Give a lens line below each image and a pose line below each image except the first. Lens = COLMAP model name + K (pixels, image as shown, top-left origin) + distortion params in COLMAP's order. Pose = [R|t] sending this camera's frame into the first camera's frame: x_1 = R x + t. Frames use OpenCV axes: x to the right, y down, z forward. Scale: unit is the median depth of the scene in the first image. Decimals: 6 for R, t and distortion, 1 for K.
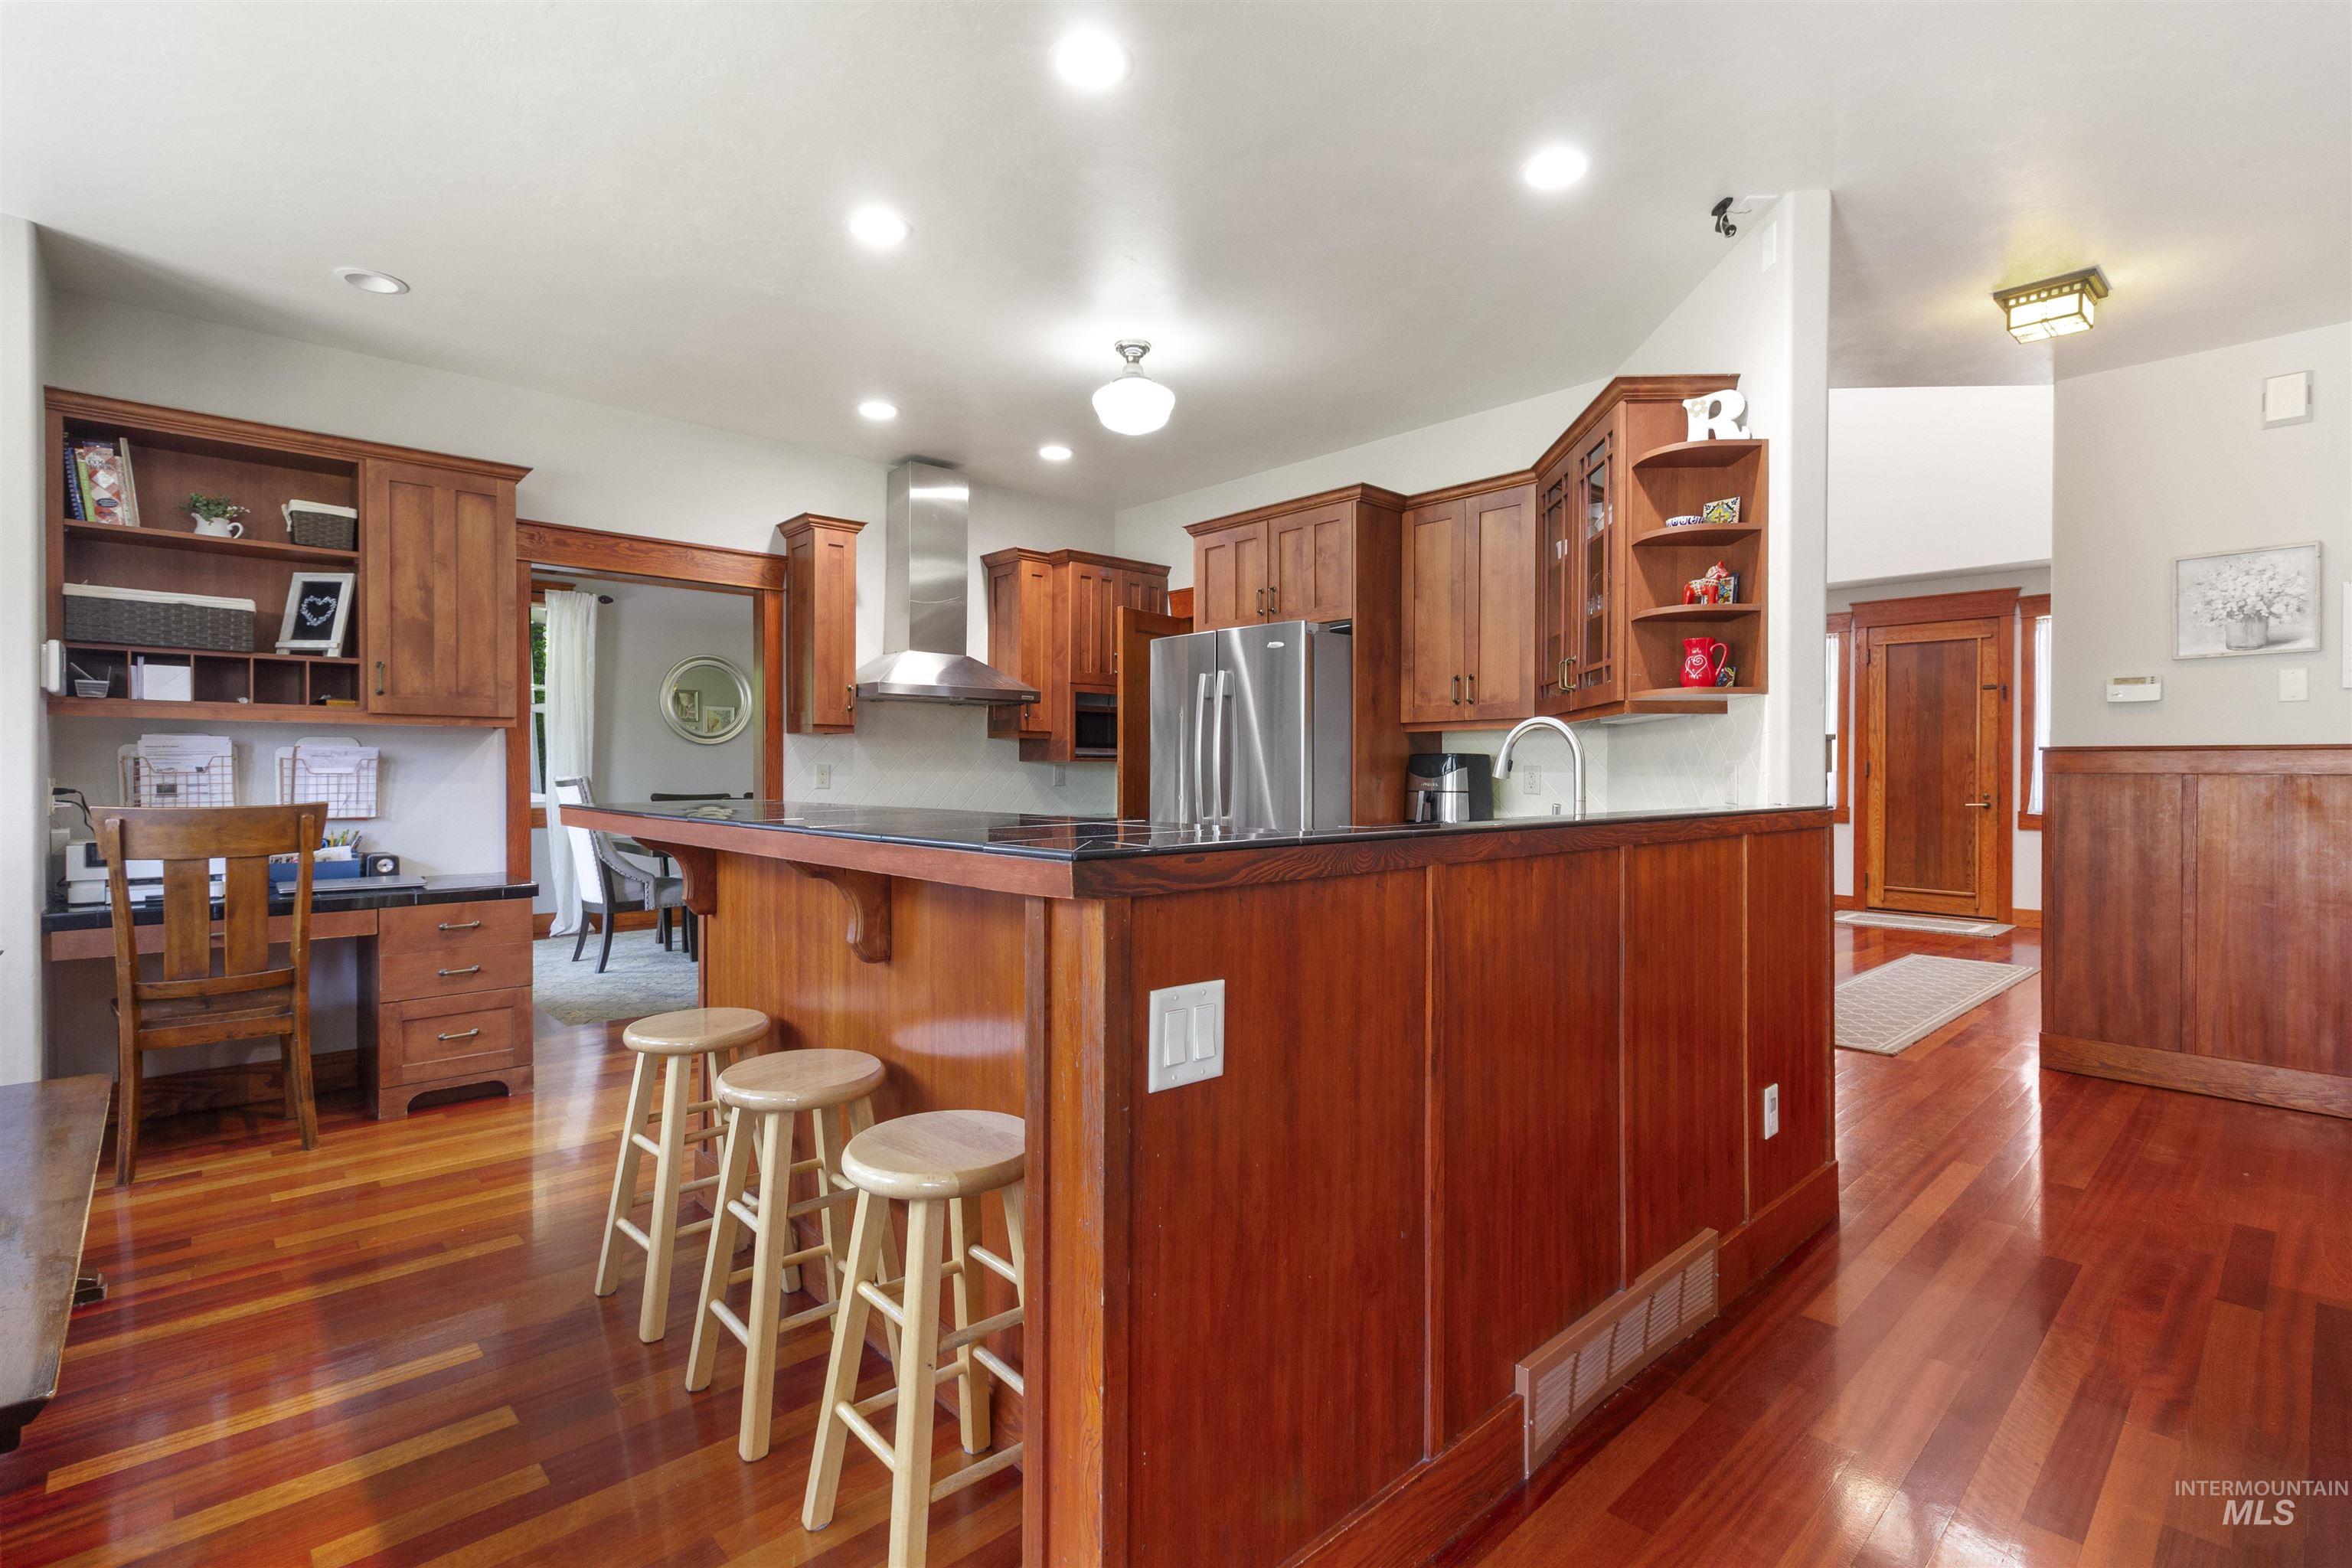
lens RADIAL K [[1090.2, 0, 1183.5], [0, 1090.2, 780.1], [0, 0, 1]] dist [0.005220, 0.000150]
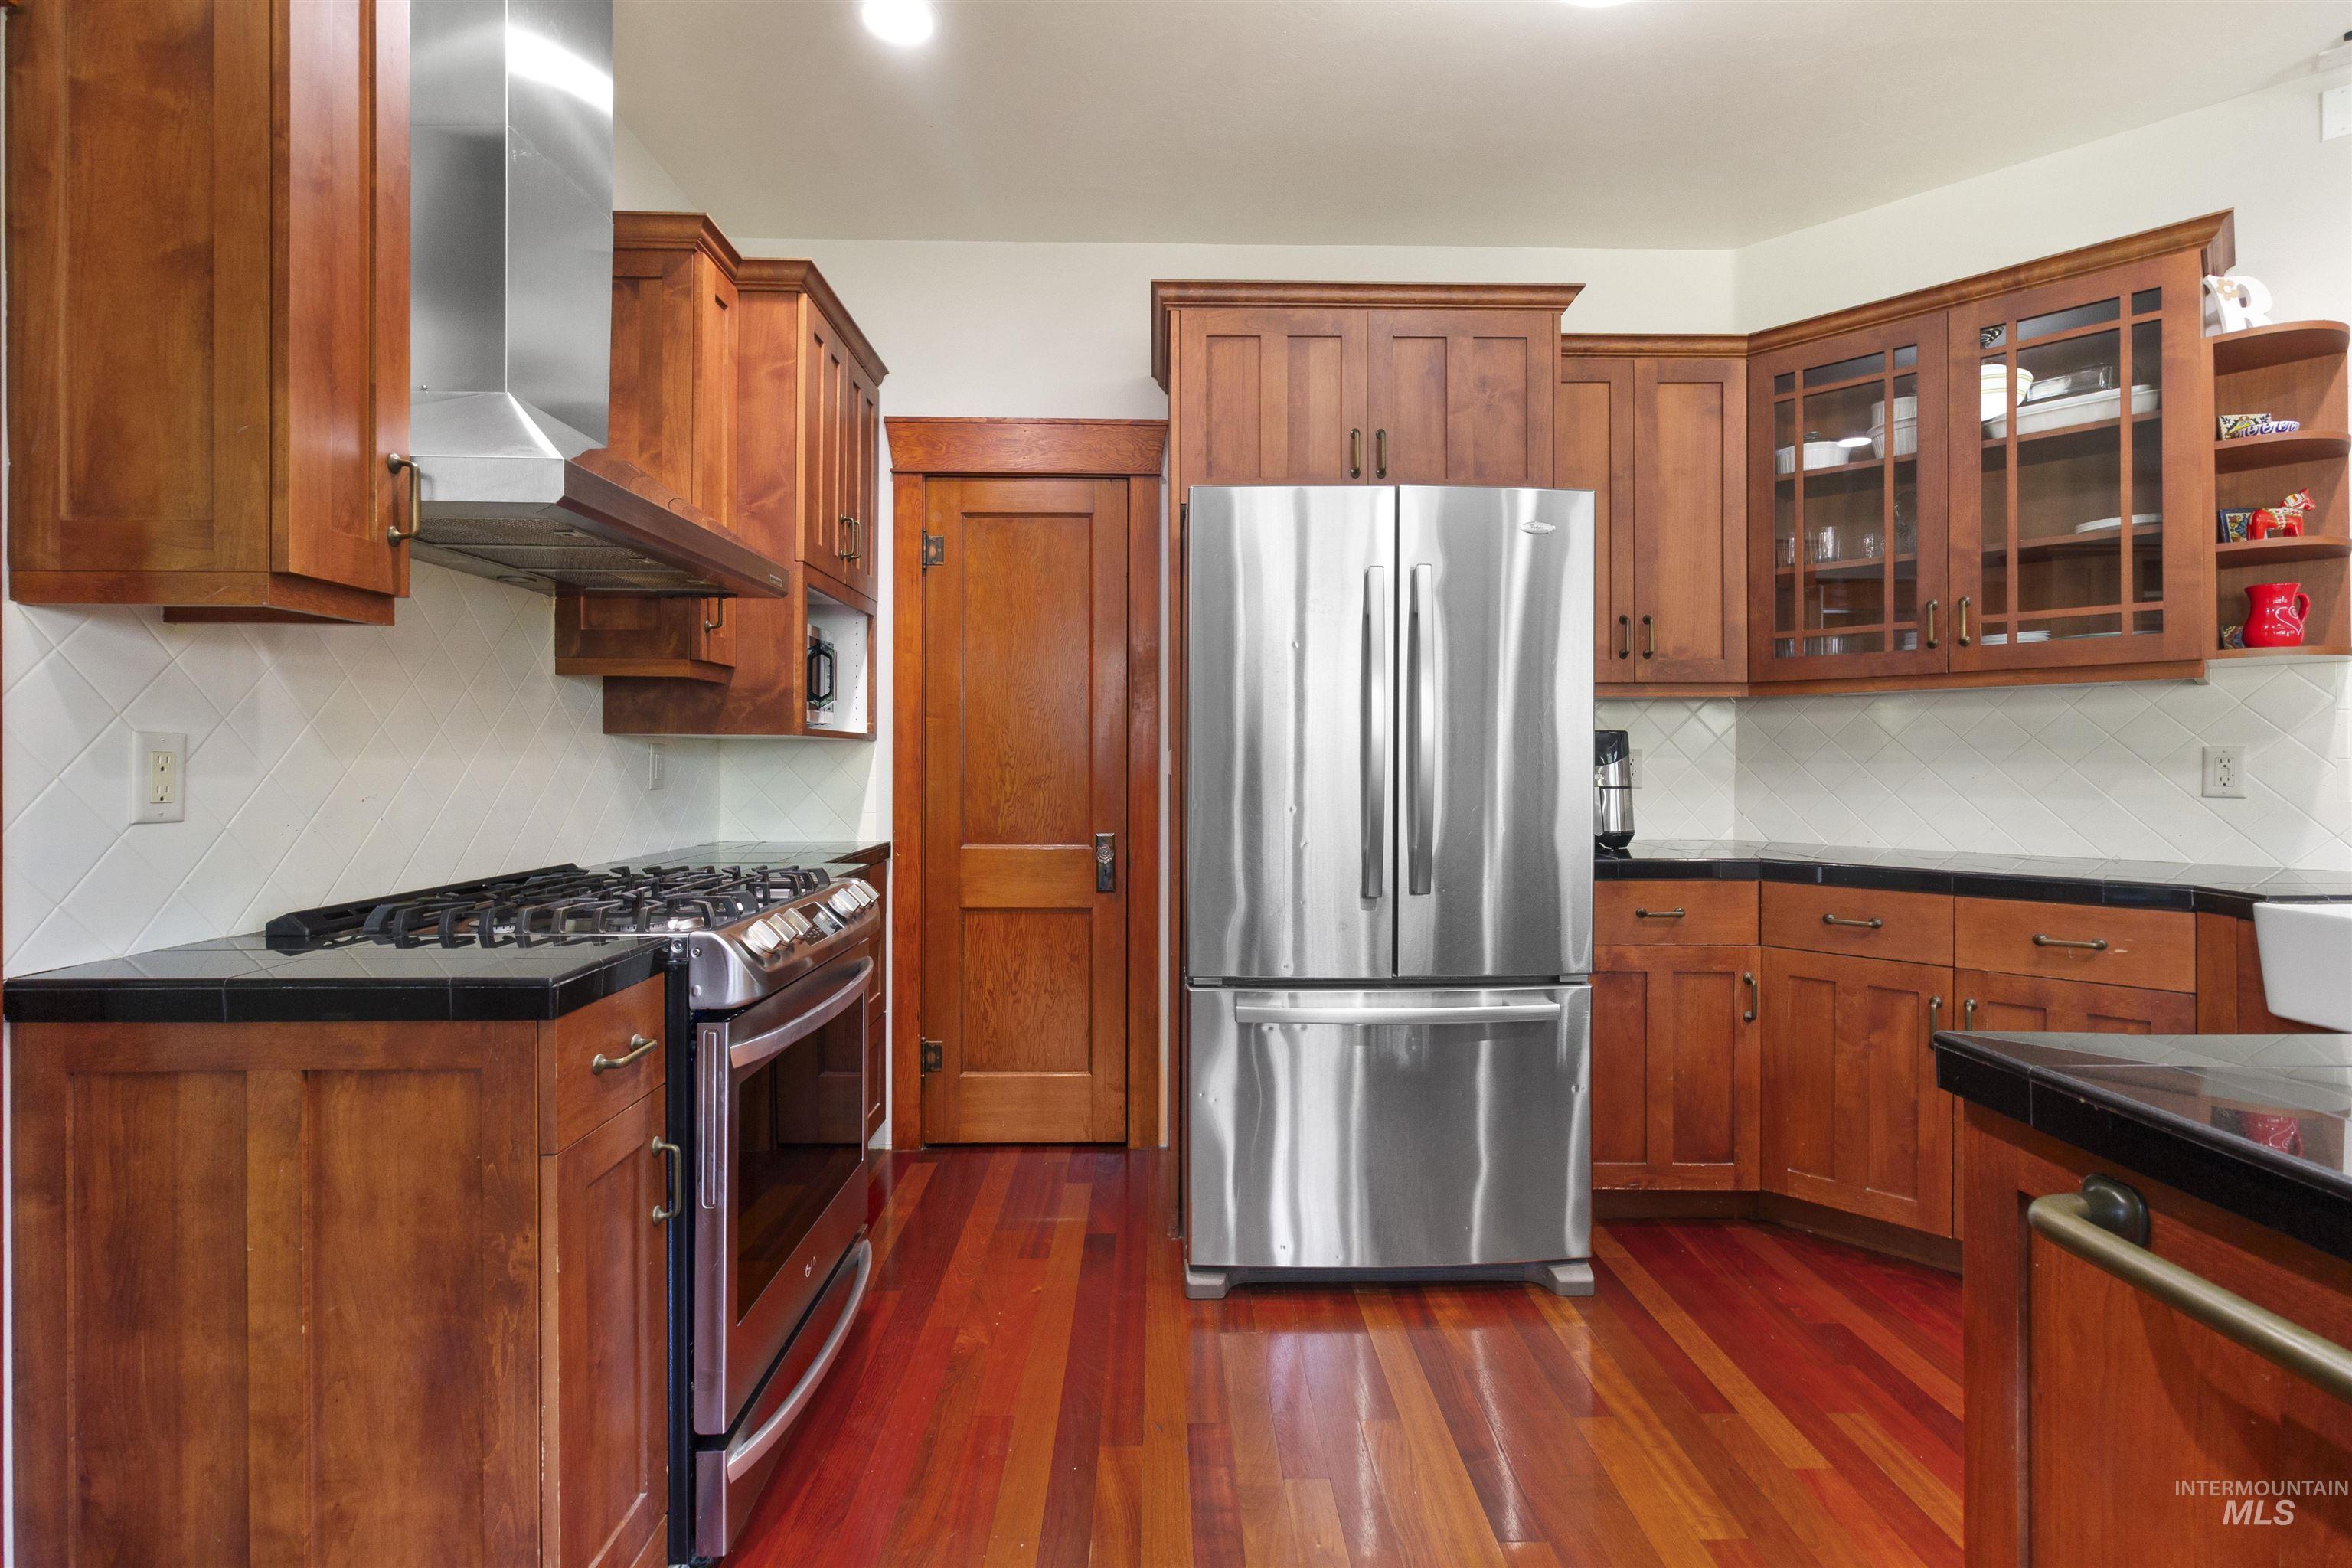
lens RADIAL K [[1090.2, 0, 1185.0], [0, 1090.2, 762.0], [0, 0, 1]] dist [0.005220, 0.000150]
pose [[0.662690, -0.003637, 0.748885, -0.441964], [0.006725, 0.999977, -0.001095, -0.005760], [-0.748864, 0.005762, 0.662699, 0.757317]]
